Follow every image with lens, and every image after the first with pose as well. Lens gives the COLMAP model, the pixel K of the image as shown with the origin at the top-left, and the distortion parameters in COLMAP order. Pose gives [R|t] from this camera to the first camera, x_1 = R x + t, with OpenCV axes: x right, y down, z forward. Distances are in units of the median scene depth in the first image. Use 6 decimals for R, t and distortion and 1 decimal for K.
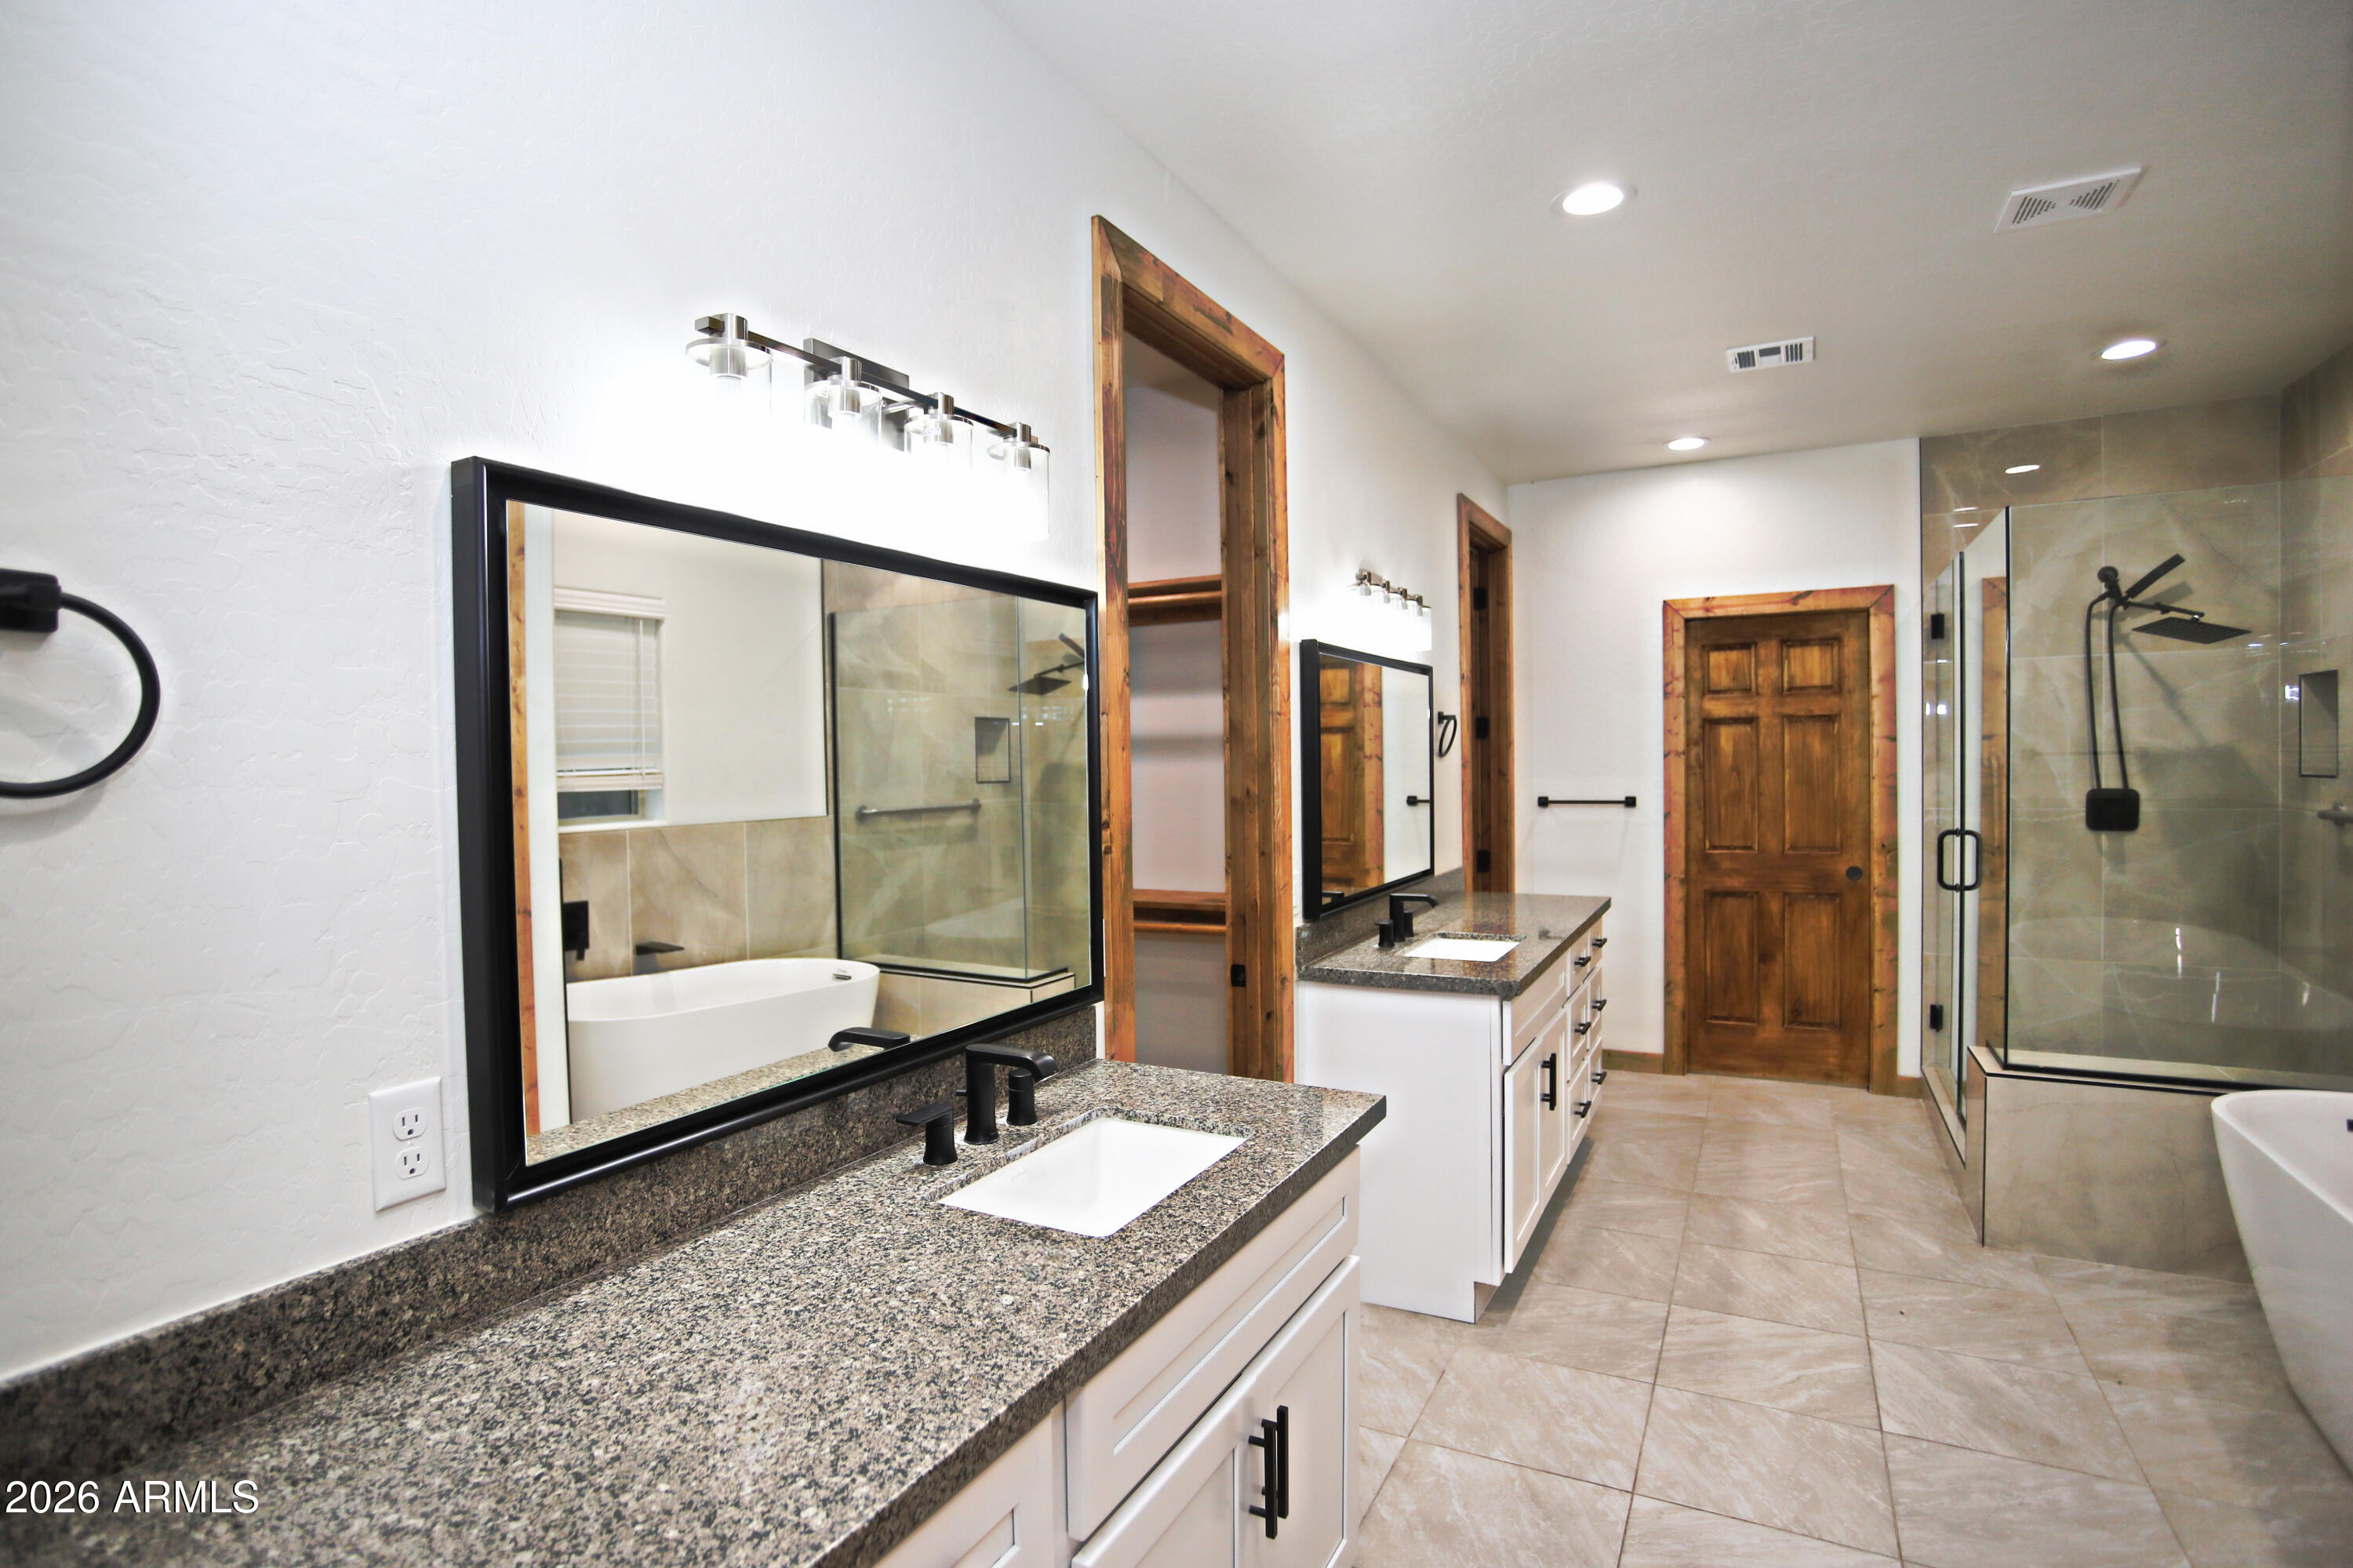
lens RADIAL K [[1167.2, 0, 1162.9], [0, 1167.2, 787.6], [0, 0, 1]] dist [-0.069722, 0.034470]
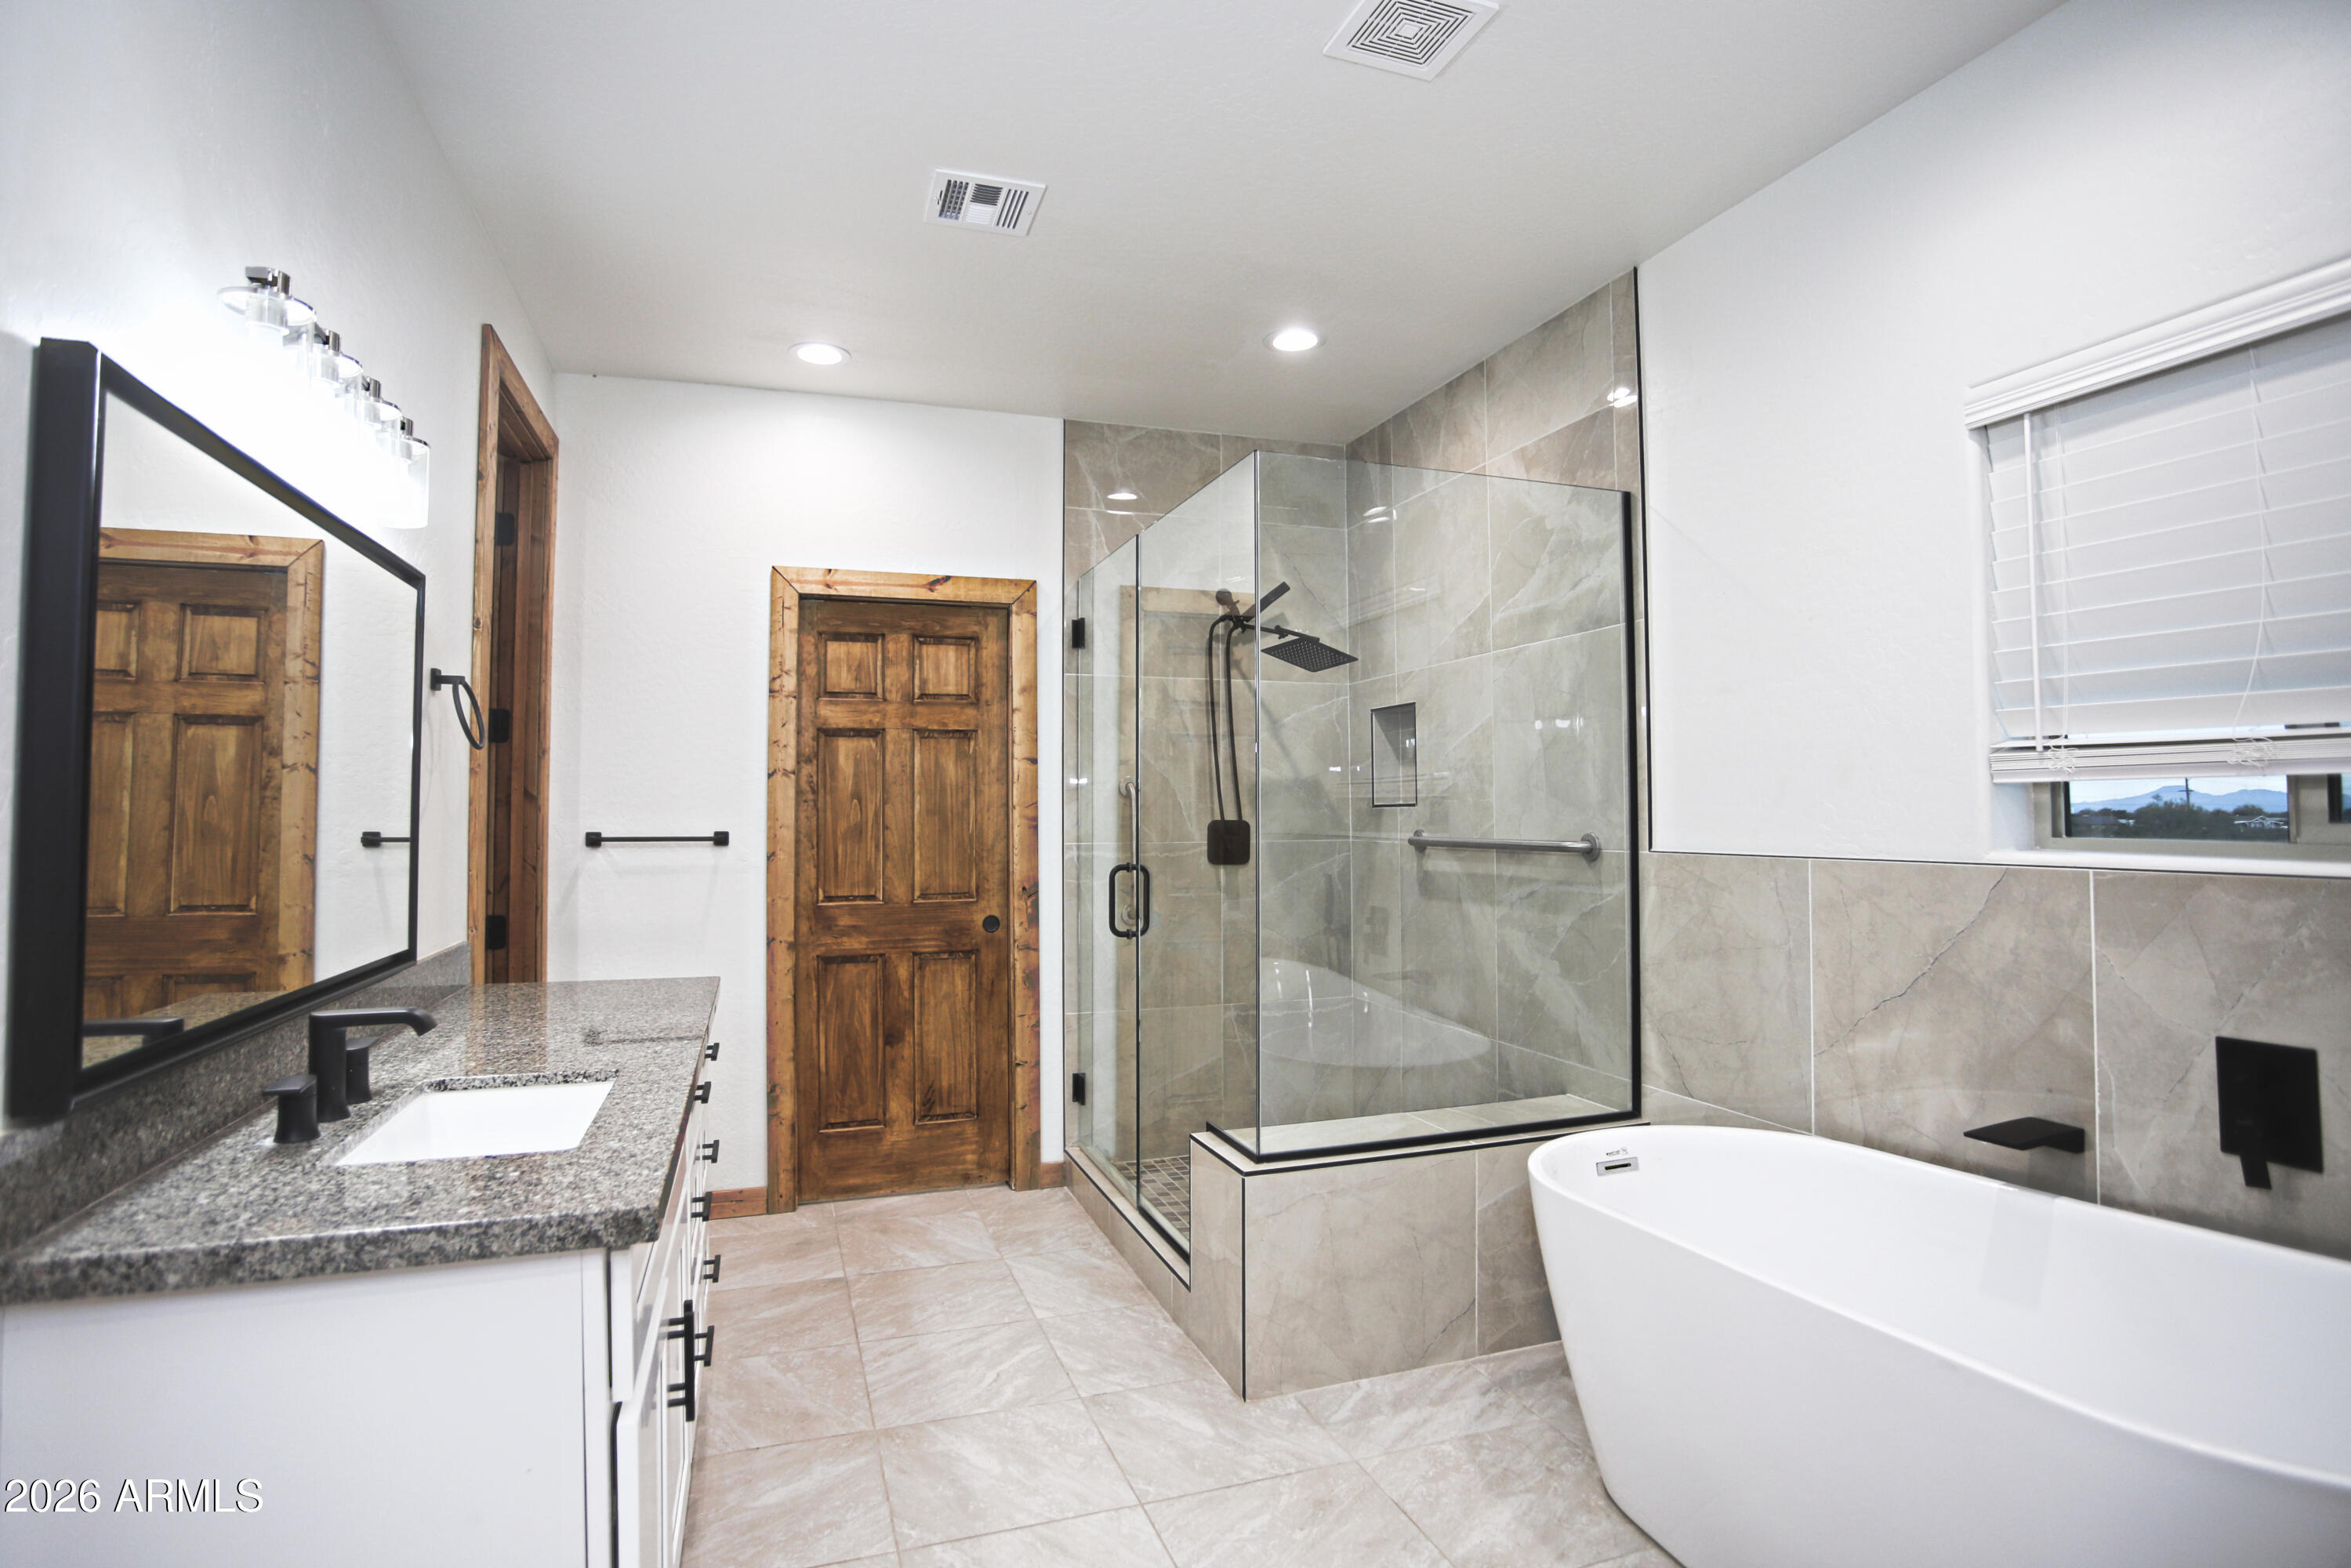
lens RADIAL K [[1194.4, 0, 1167.4], [0, 1194.4, 772.1], [0, 0, 1]] dist [-0.078813, 0.039336]
pose [[0.688178, 0.039107, 0.724487, 0.067630], [0.009407, 0.997981, -0.062806, 0.021332], [-0.725481, 0.050037, 0.686421, 0.317477]]
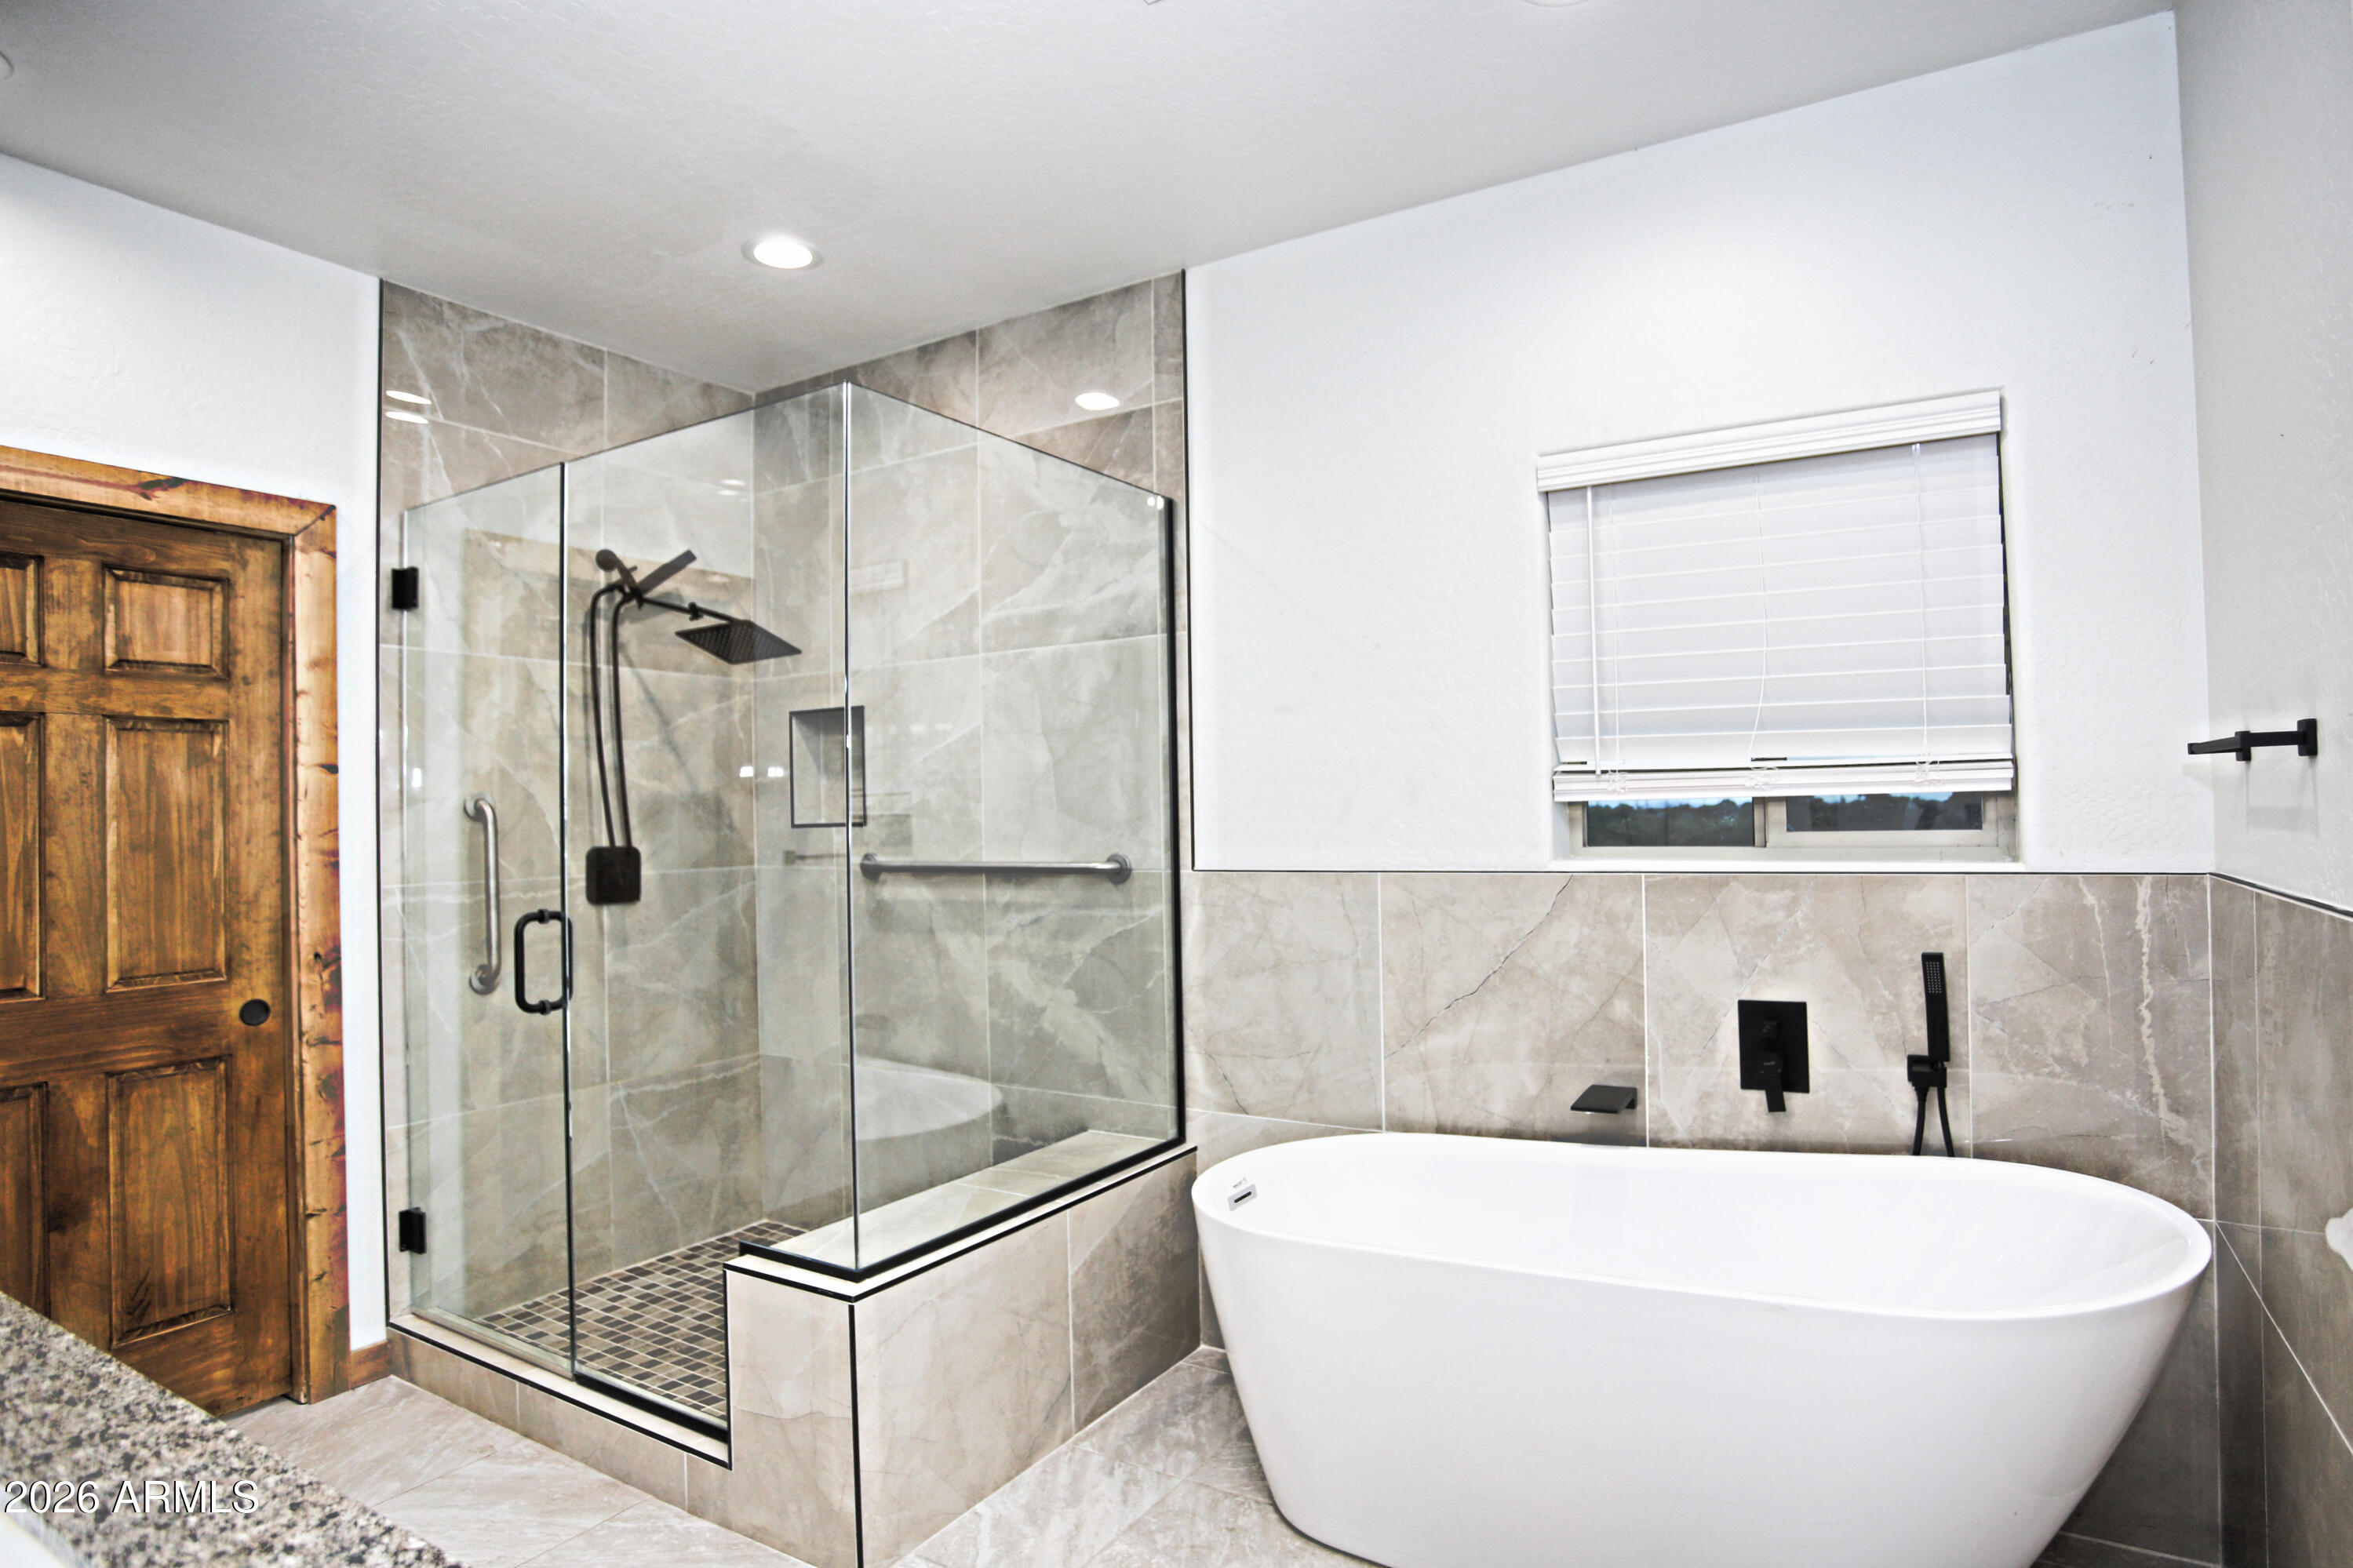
lens RADIAL K [[1246.4, 0, 1244.1], [0, 1246.4, 794.7], [0, 0, 1]] dist [-0.078161, 0.036384]
pose [[0.051631, 0.032036, 0.998152, 0.053197], [0.042289, 0.998519, -0.034235, 0.010717], [-0.997770, 0.043978, 0.050199, 0.499595]]
